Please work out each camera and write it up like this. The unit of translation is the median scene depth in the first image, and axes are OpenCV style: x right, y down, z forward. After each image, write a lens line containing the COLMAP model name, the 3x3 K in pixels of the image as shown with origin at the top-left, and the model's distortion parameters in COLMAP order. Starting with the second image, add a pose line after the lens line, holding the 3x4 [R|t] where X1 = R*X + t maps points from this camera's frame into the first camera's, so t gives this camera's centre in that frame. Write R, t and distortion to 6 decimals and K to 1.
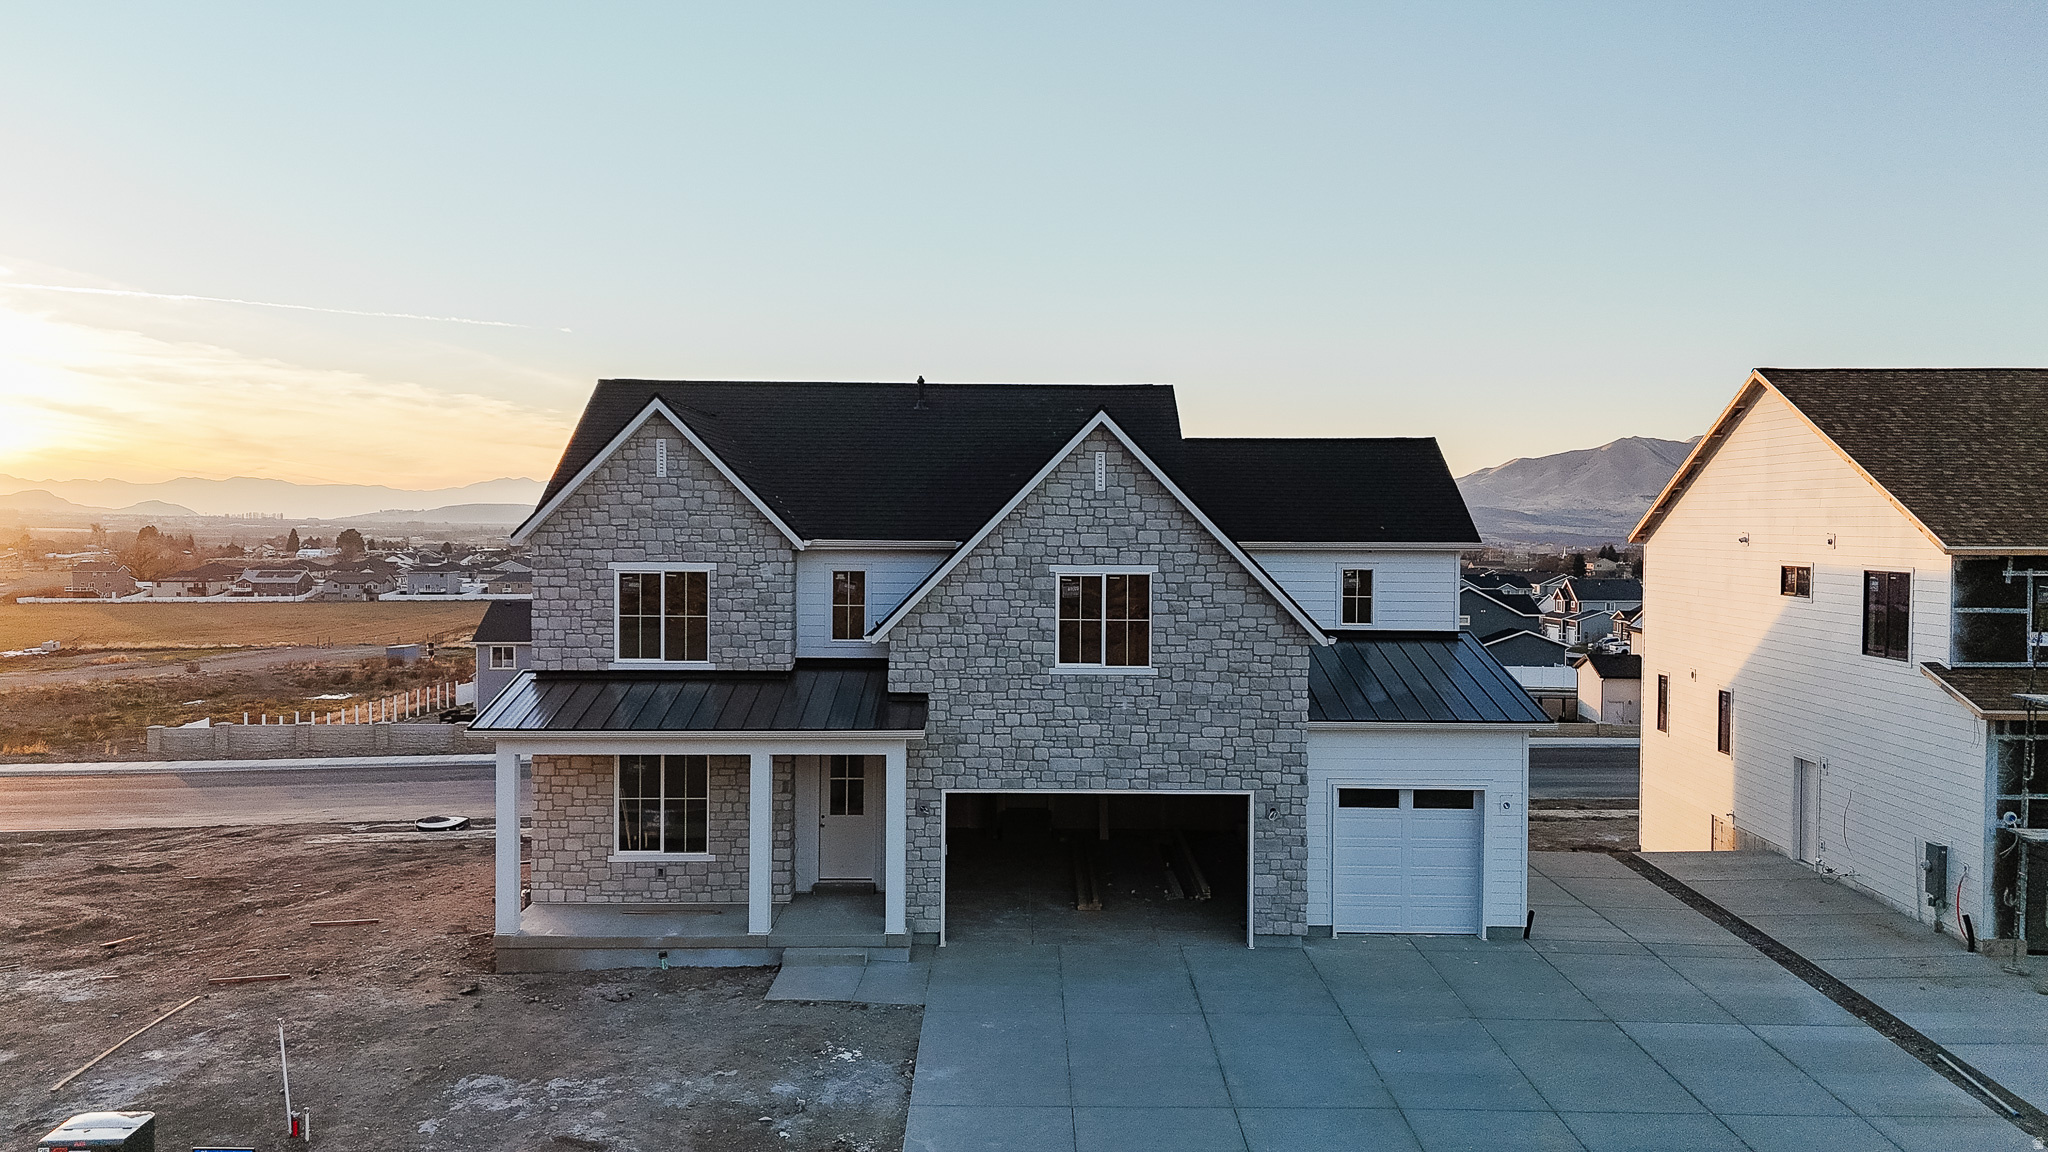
lens RADIAL K [[1480.8, 0, 1030.7], [0, 1480.8, 575.7], [0, 0, 1]] dist [0.108150, -0.130165]
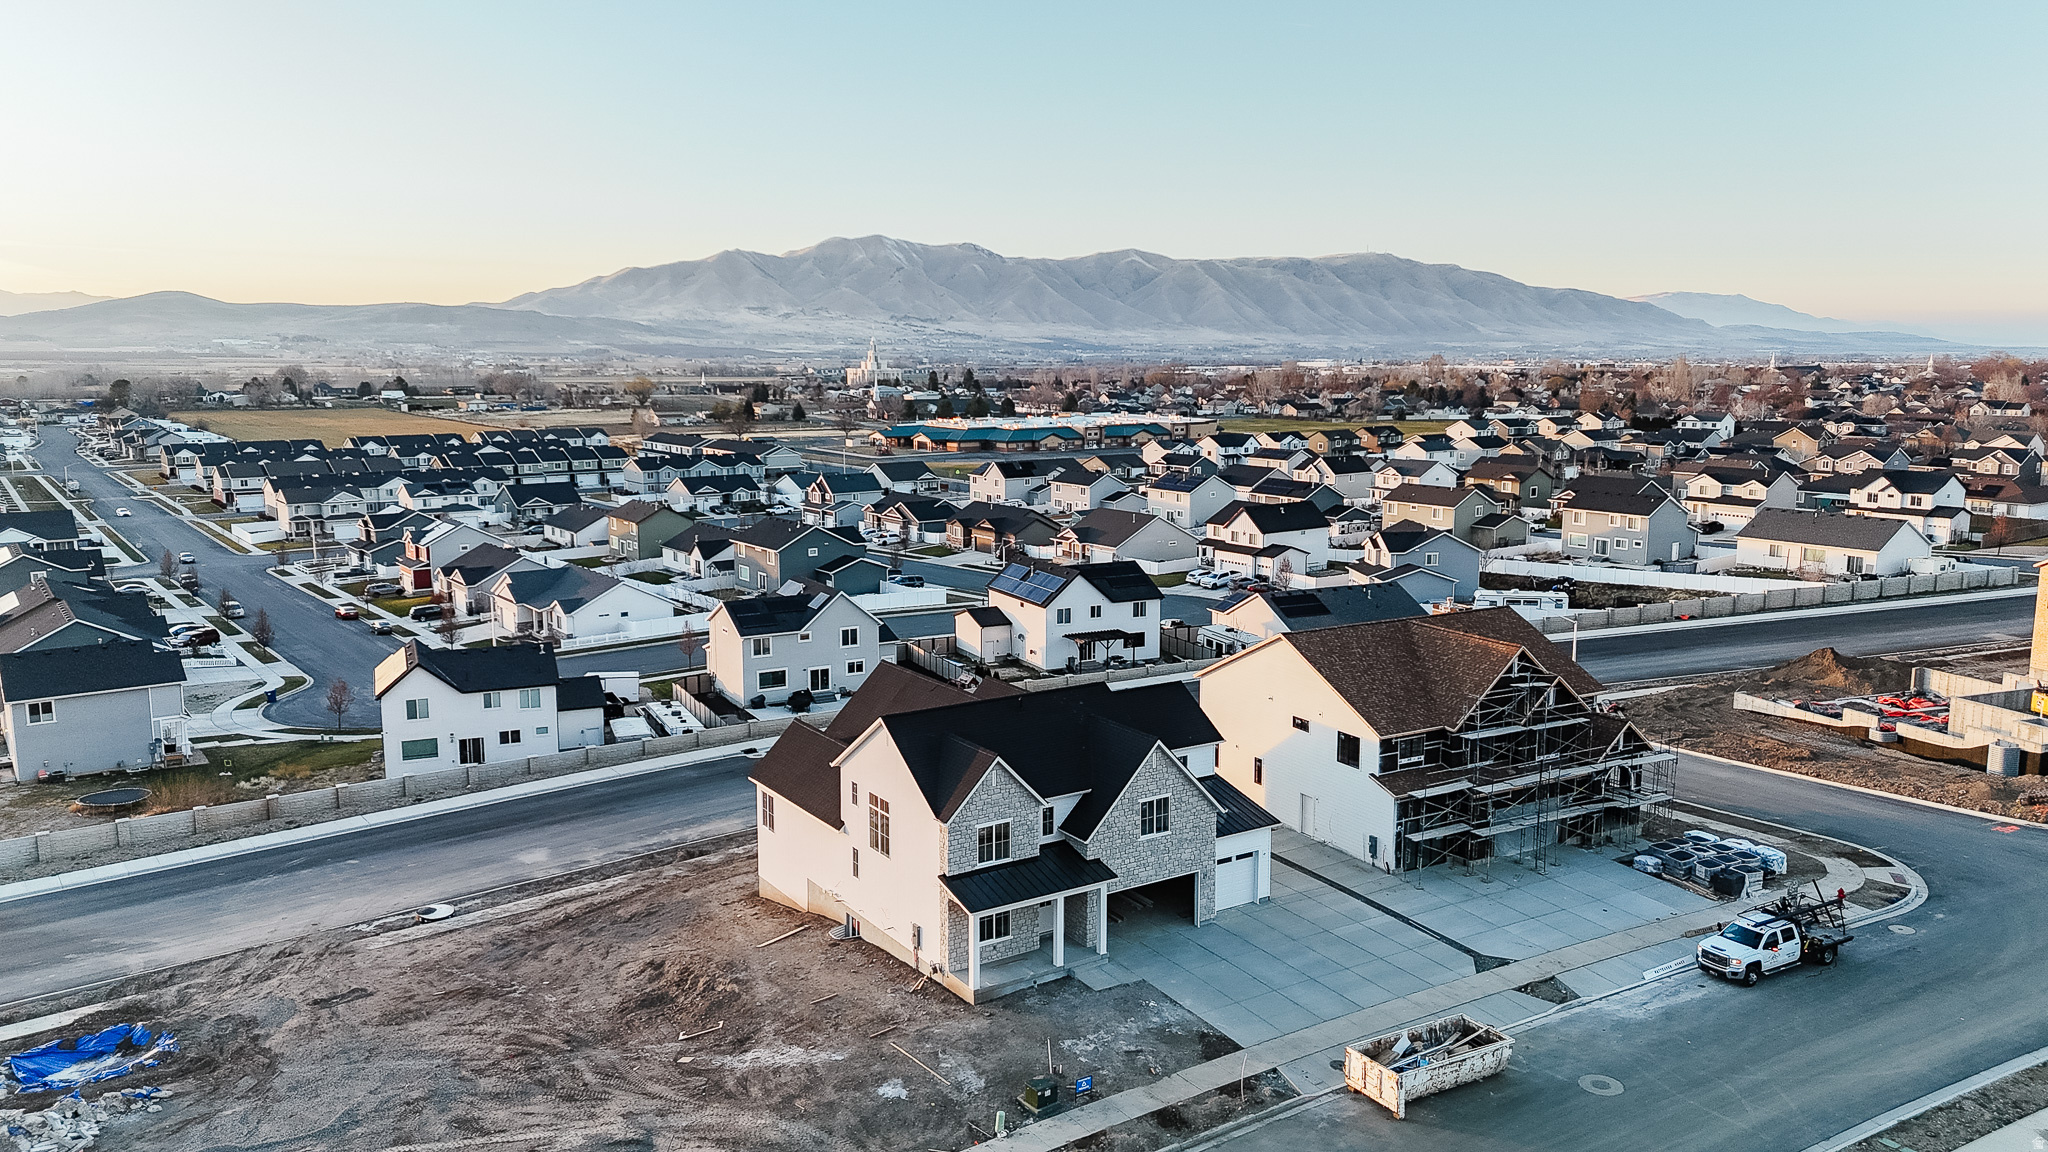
lens RADIAL K [[1451.9, 0, 1024.0], [0, 1451.9, 576.0], [0, 0, 1]] dist [0.105364, -0.001892]
pose [[0.845892, -0.087587, 0.526113, -1.424060], [0.022406, 0.991389, 0.129021, -0.709218], [-0.532883, -0.097350, 0.840570, -0.954411]]
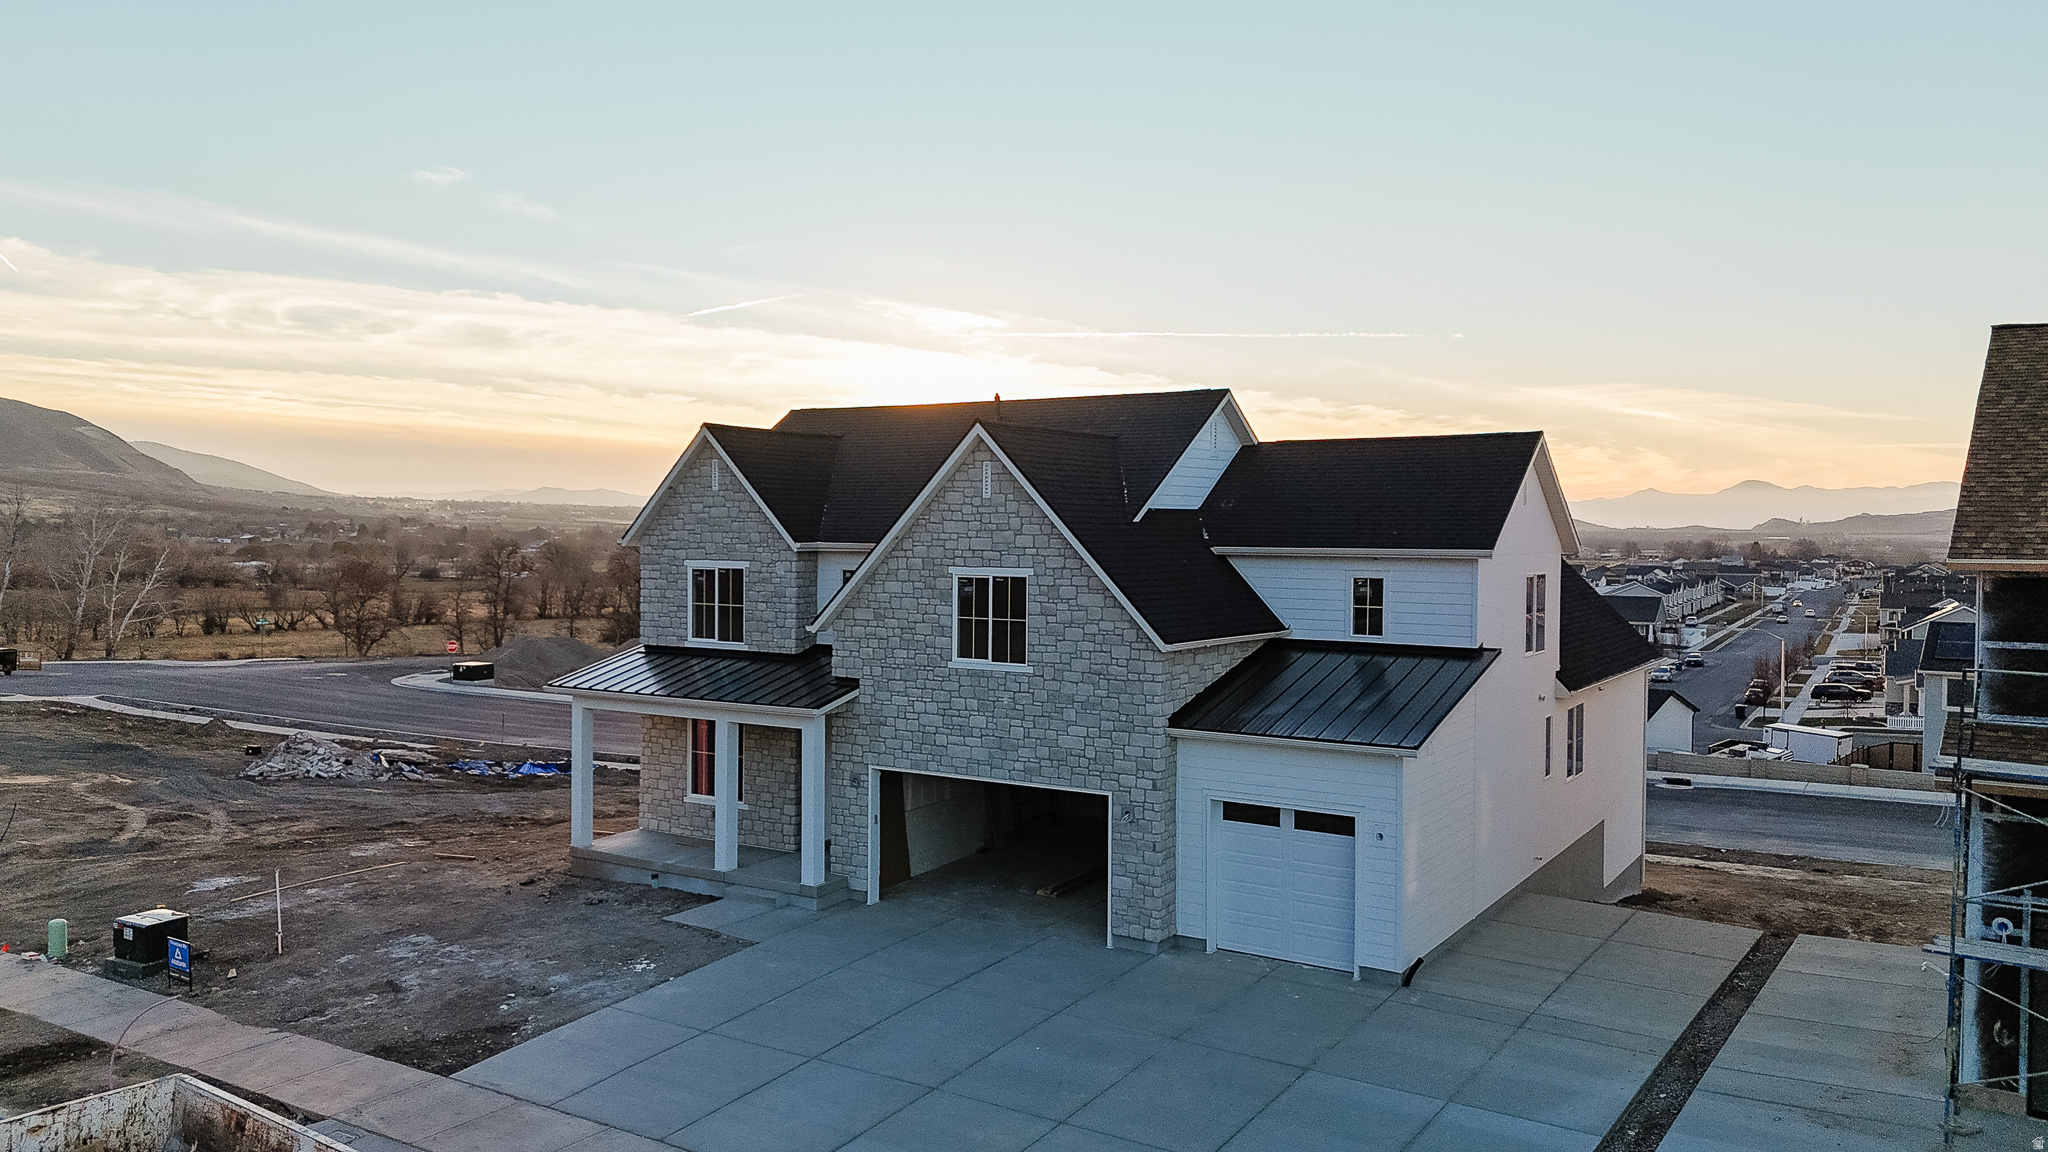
lens RADIAL K [[1480.8, 0, 1030.7], [0, 1480.8, 575.7], [0, 0, 1]] dist [0.108150, -0.130165]
pose [[0.840452, 0.016918, -0.541621, 0.645349], [-0.018483, 0.999826, 0.002550, -0.004455], [0.541570, 0.007868, 0.840619, 0.118076]]
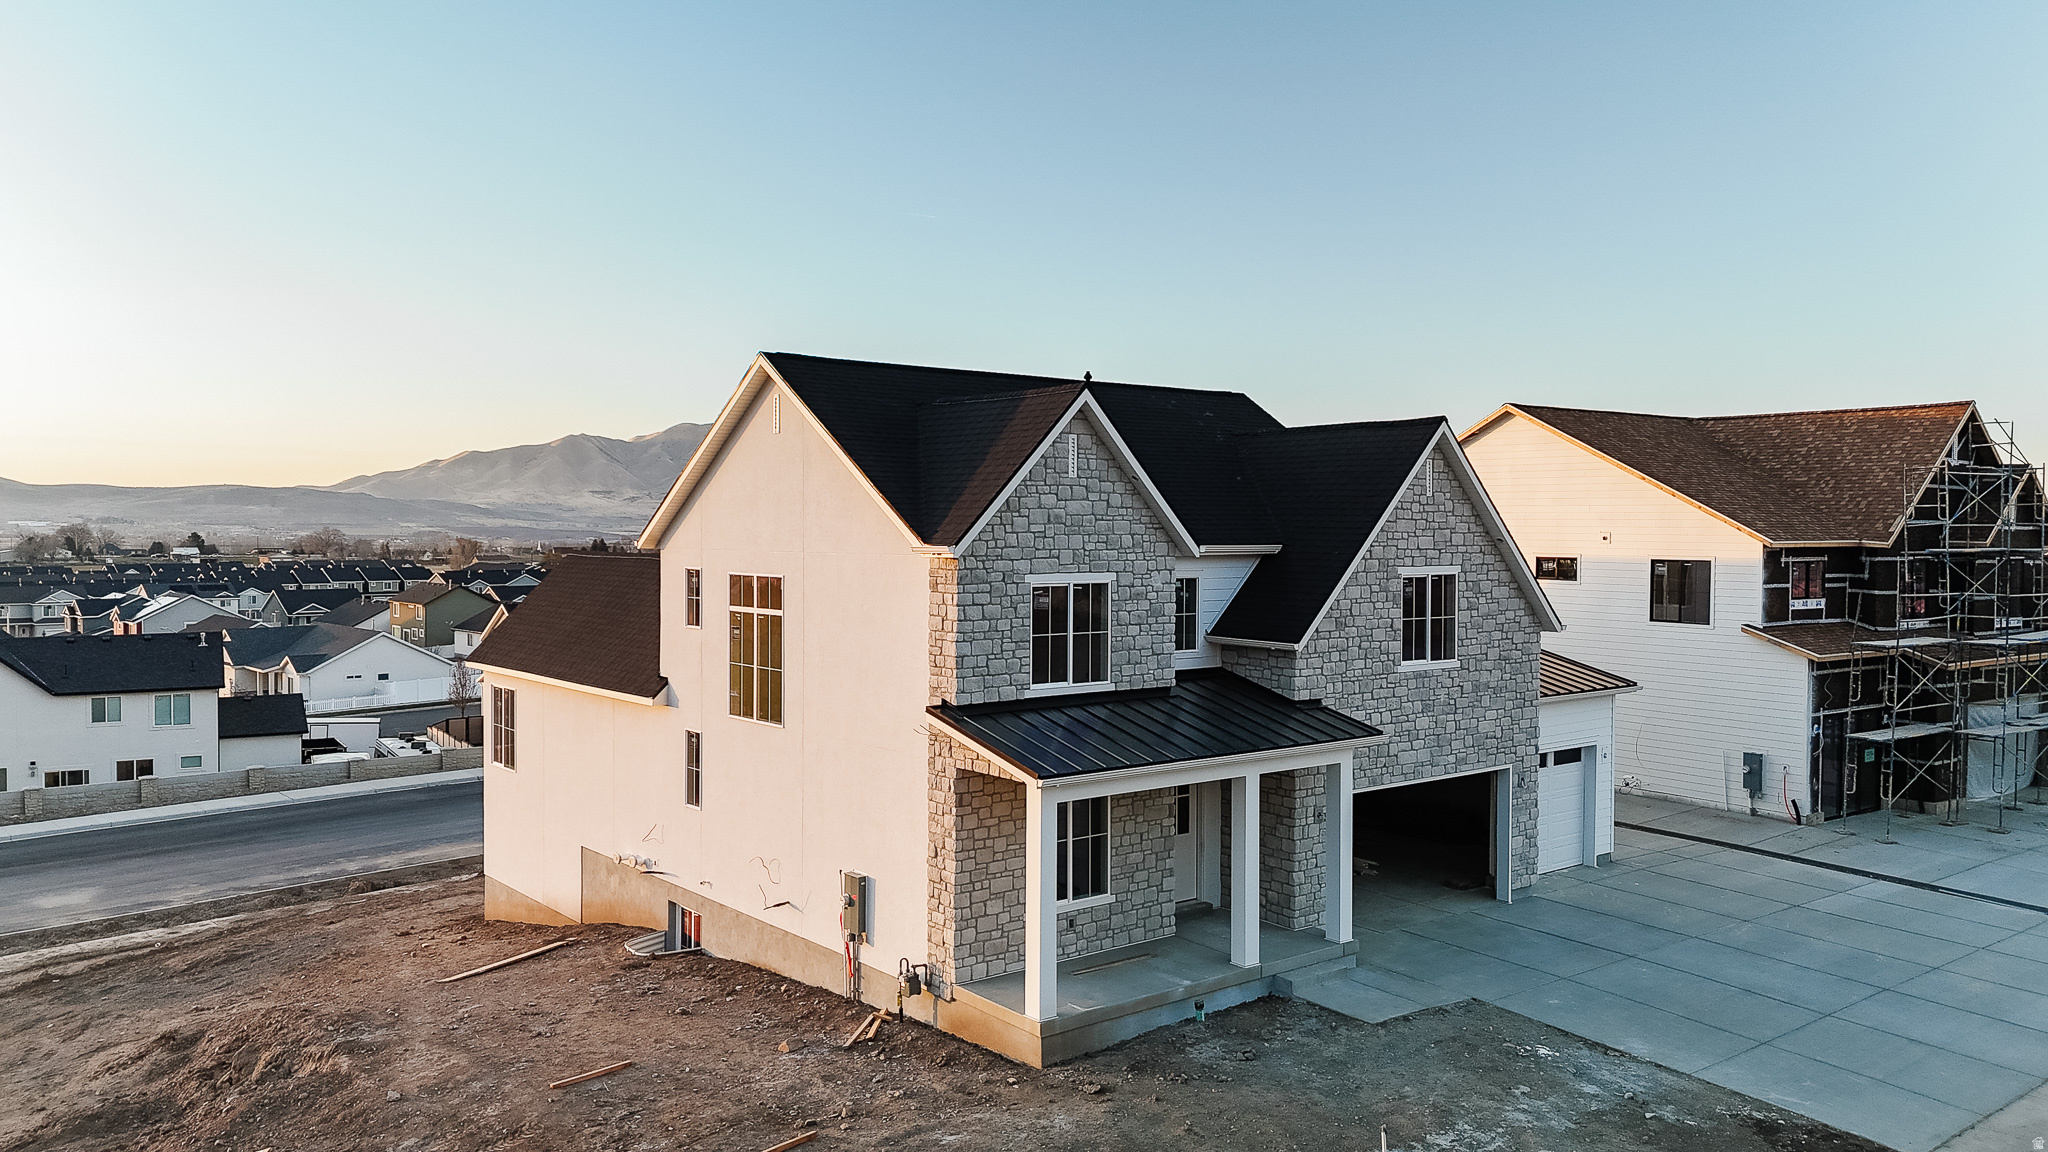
lens RADIAL K [[1480.8, 0, 1030.7], [0, 1480.8, 575.7], [0, 0, 1]] dist [0.108150, -0.130165]
pose [[0.787262, -0.023860, 0.616157, -0.829597], [0.020487, 0.999712, 0.012538, -0.019656], [-0.616278, 0.002752, 0.787524, 0.328863]]
